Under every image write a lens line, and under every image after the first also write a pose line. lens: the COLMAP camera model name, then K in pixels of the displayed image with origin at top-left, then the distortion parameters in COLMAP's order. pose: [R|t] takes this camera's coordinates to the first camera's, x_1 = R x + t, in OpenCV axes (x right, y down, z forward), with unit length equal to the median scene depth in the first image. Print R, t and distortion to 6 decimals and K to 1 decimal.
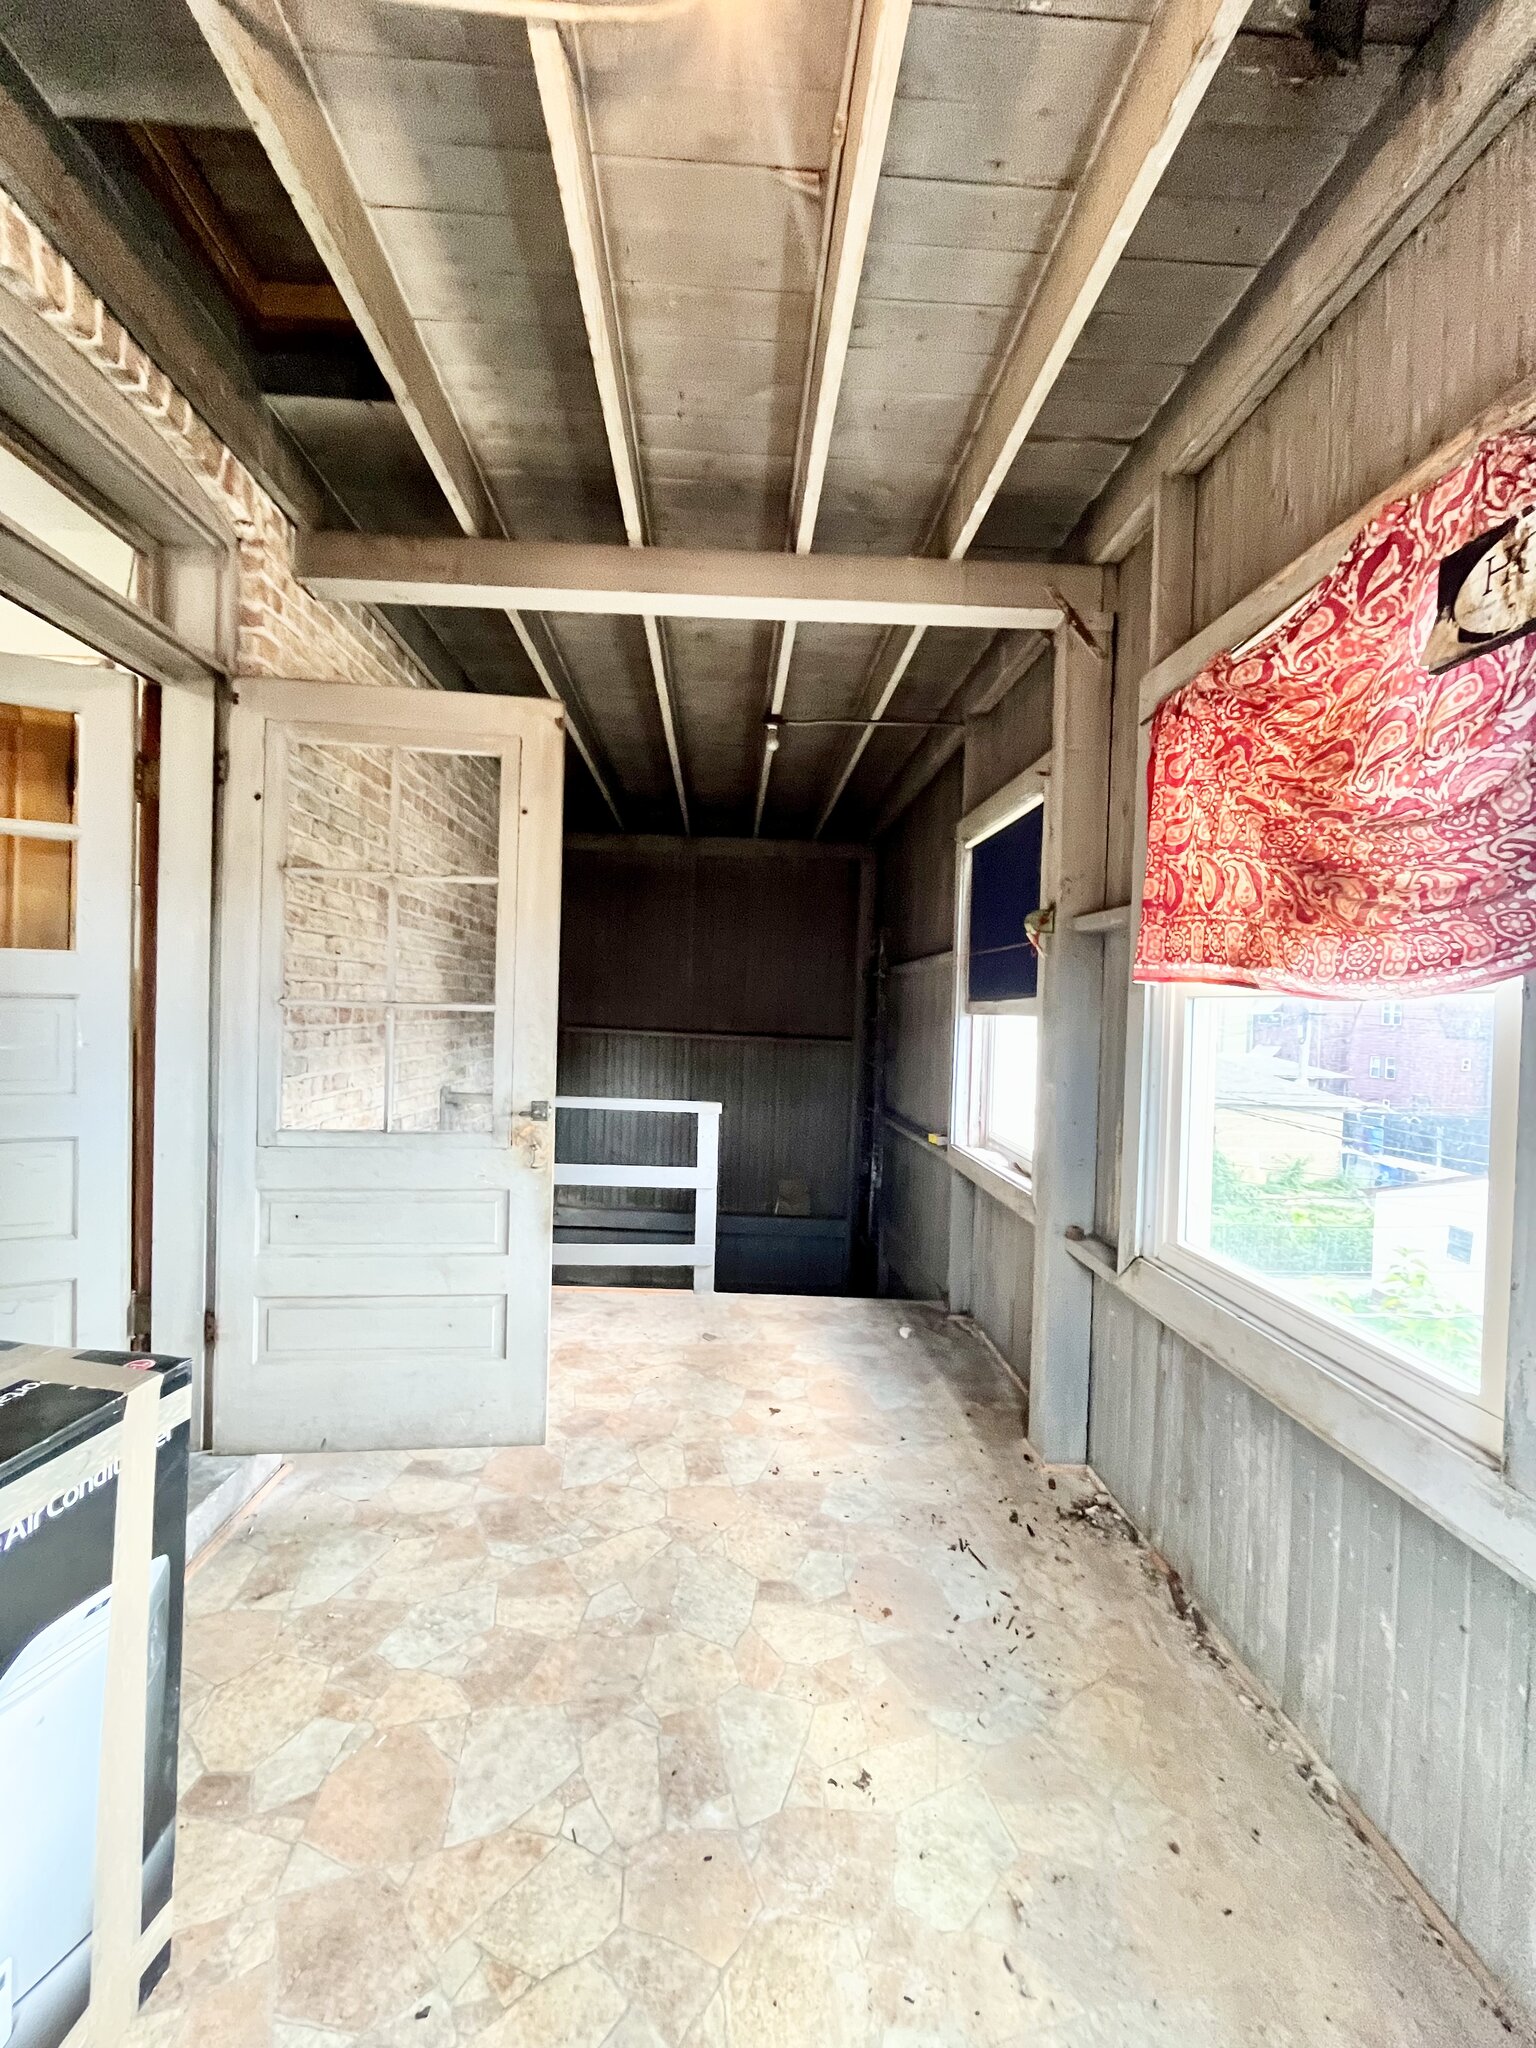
lens RADIAL K [[838.1, 0, 764.4], [0, 838.1, 1022.6], [0, 0, 1]] dist [-0.002992, 0.000825]
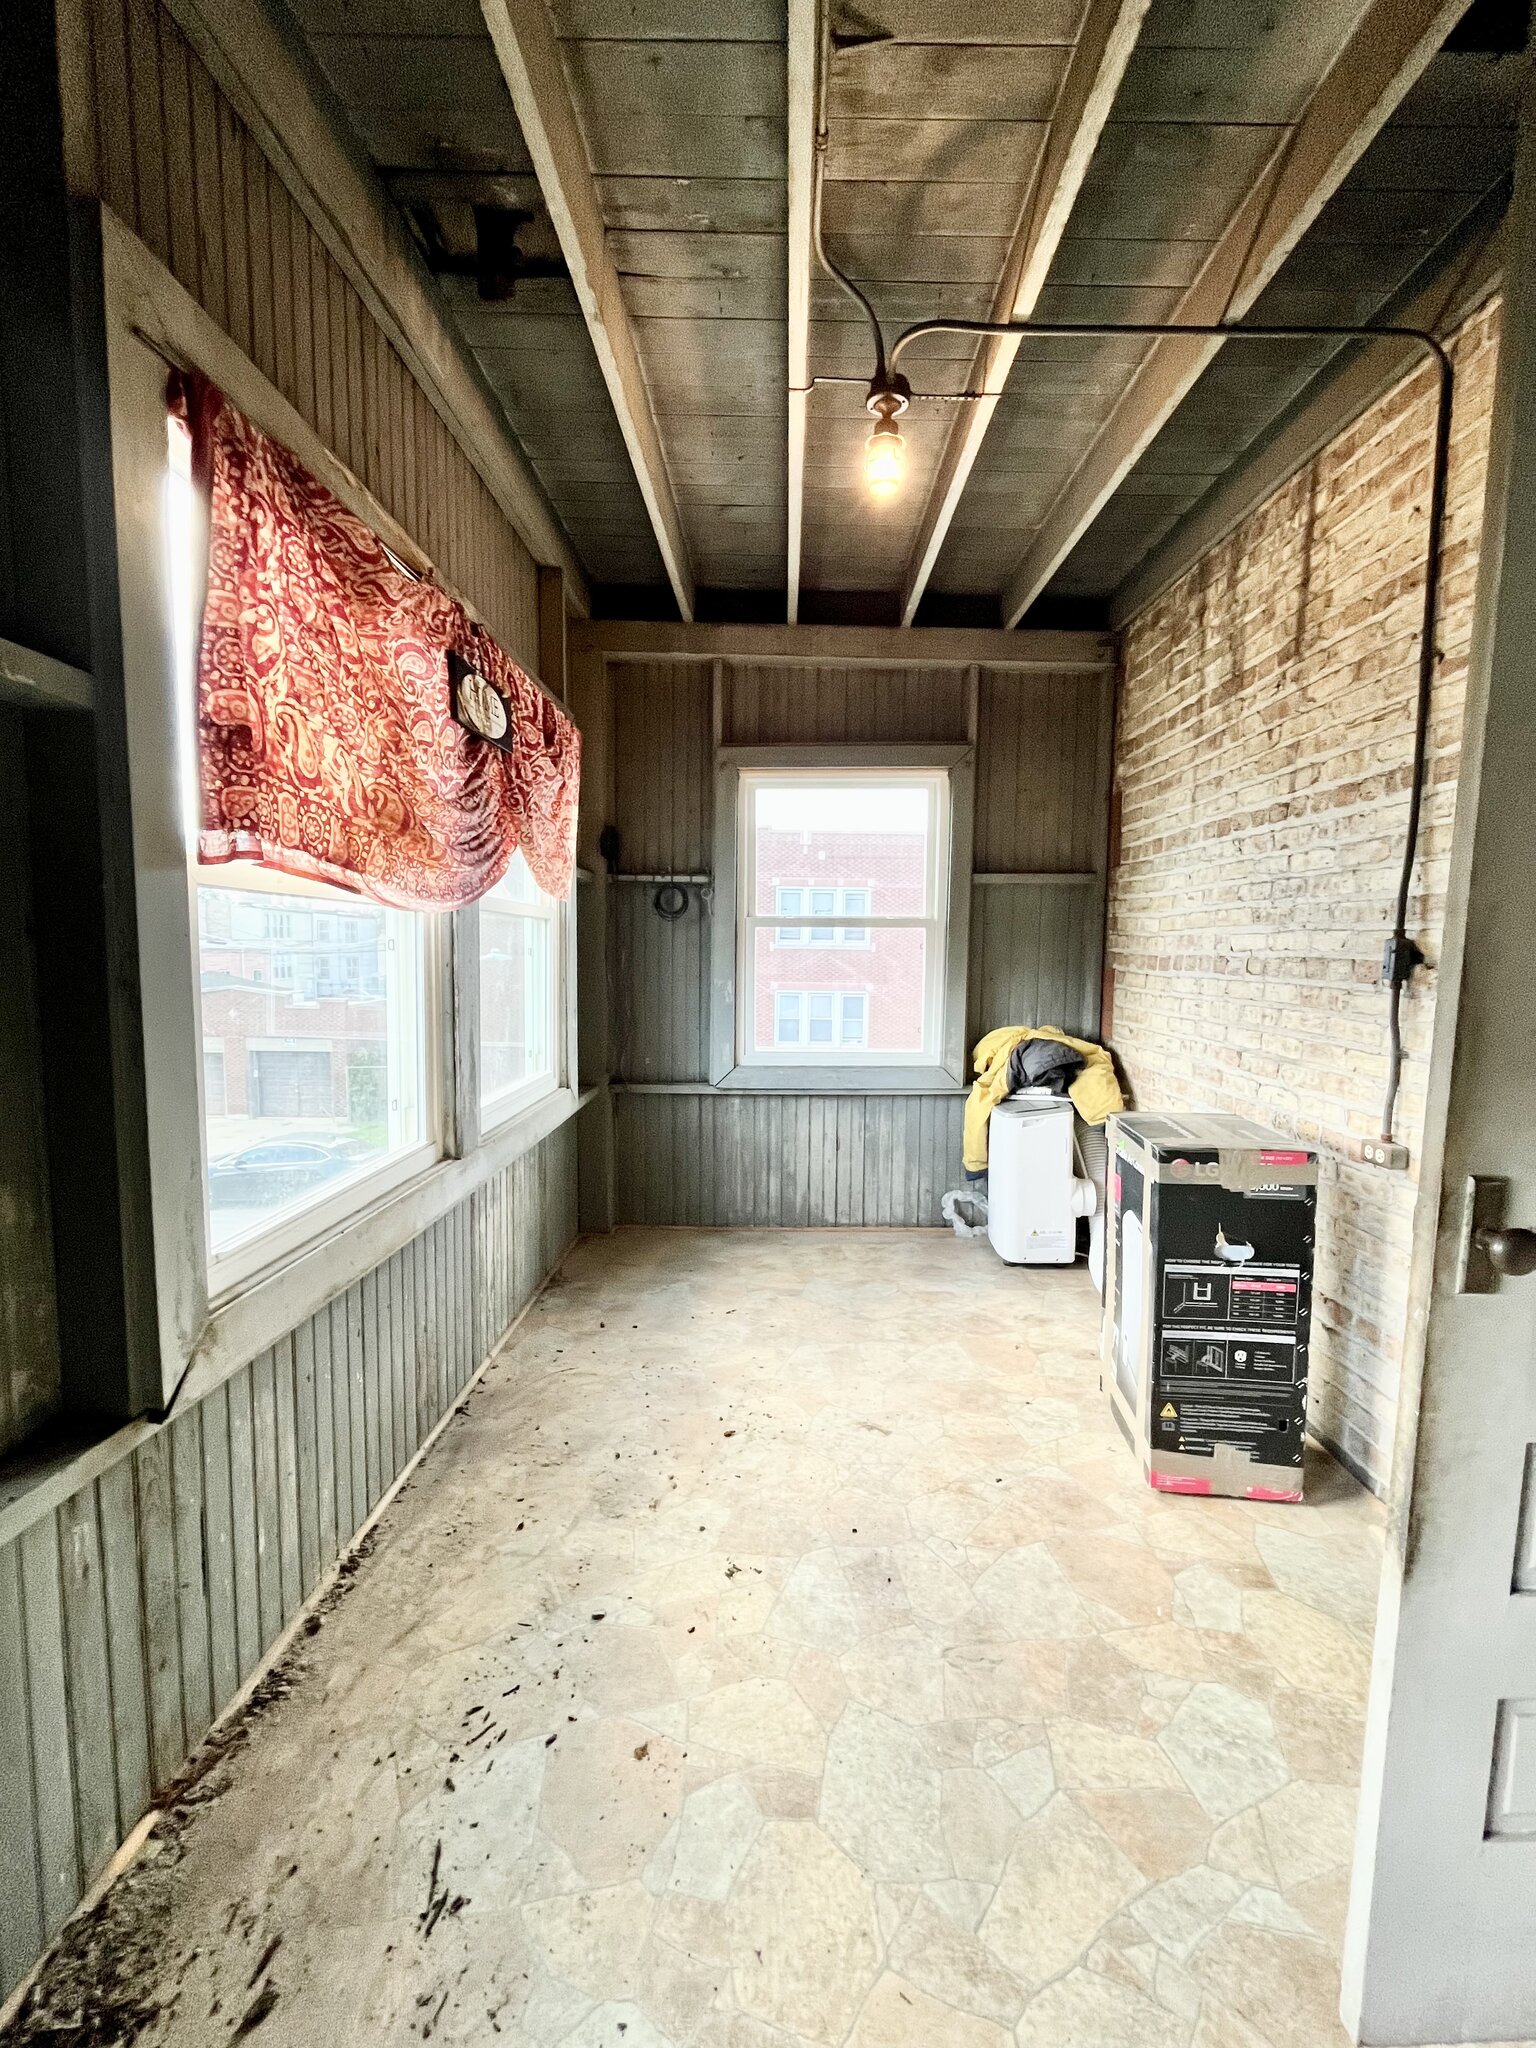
lens RADIAL K [[838.1, 0, 770.3], [0, 838.1, 1015.5], [0, 0, 1]] dist [-0.002992, 0.000825]
pose [[-0.996177, -0.050800, 0.071068, 0.015272], [-0.043323, 0.993731, 0.103062, -0.017055], [-0.075858, 0.099589, -0.992133, 1.751709]]
